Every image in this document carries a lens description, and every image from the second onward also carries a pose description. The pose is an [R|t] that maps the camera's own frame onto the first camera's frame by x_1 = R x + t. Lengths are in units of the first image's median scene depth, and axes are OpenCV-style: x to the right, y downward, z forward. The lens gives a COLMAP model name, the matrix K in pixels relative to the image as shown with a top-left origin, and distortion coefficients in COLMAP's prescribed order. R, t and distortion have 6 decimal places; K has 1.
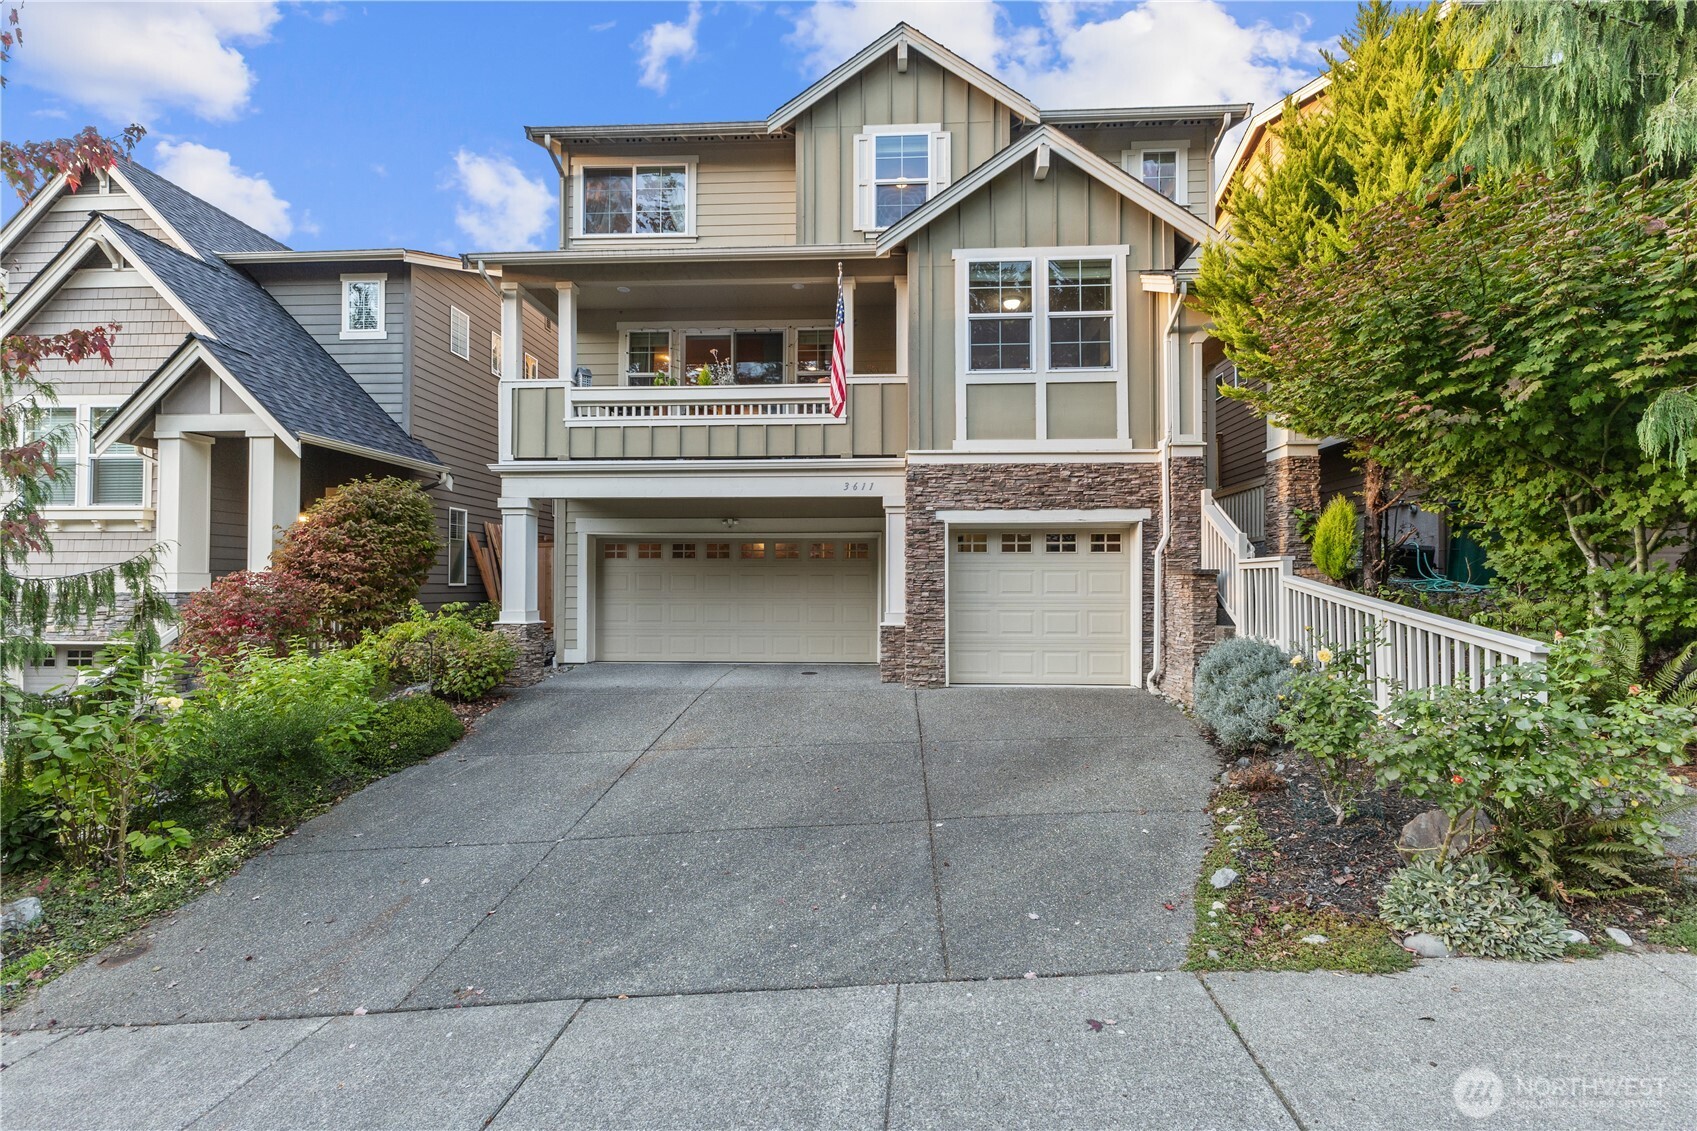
lens RADIAL K [[718.8, 0, 852.2], [0, 718.8, 574.6], [0, 0, 1]] dist [0.011986, -0.002952]
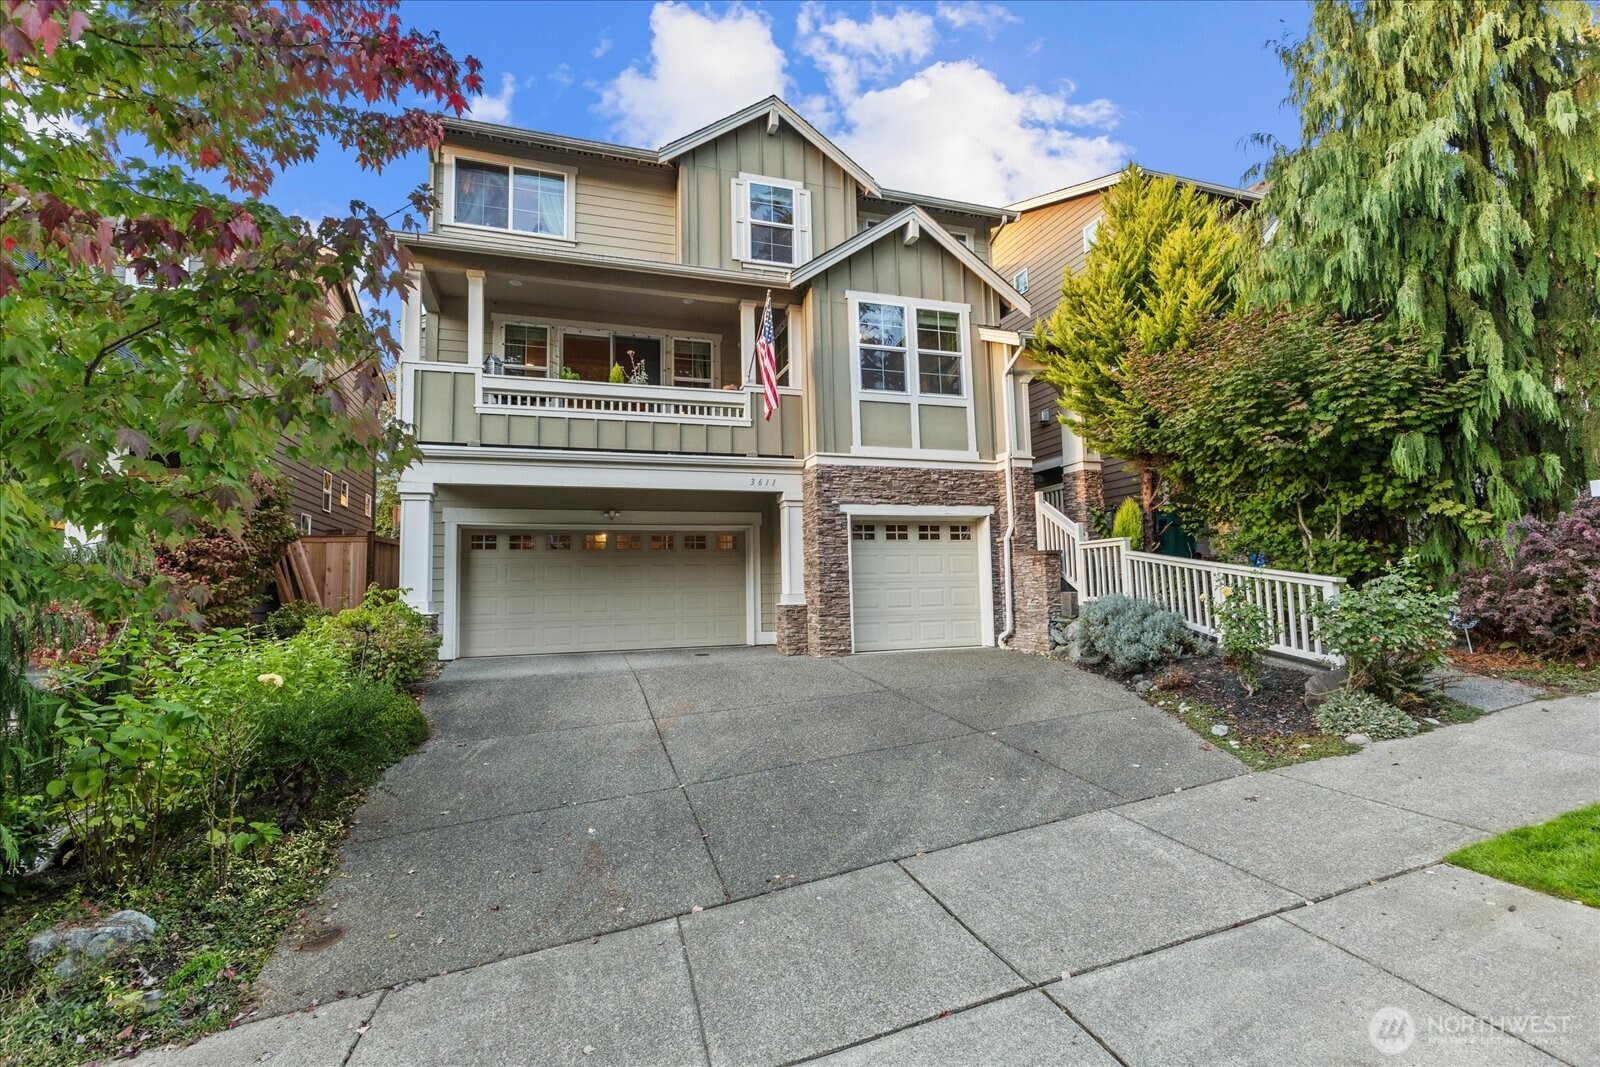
lens RADIAL K [[701.6, 0, 800.0], [0, 701.6, 533.5], [0, 0, 1]] dist [0.001932, 0.000003]
pose [[0.936521, 0.006812, 0.350547, -0.346274], [0.017182, 0.997718, -0.065291, 0.033157], [-0.350192, 0.067169, 0.934267, -0.047973]]
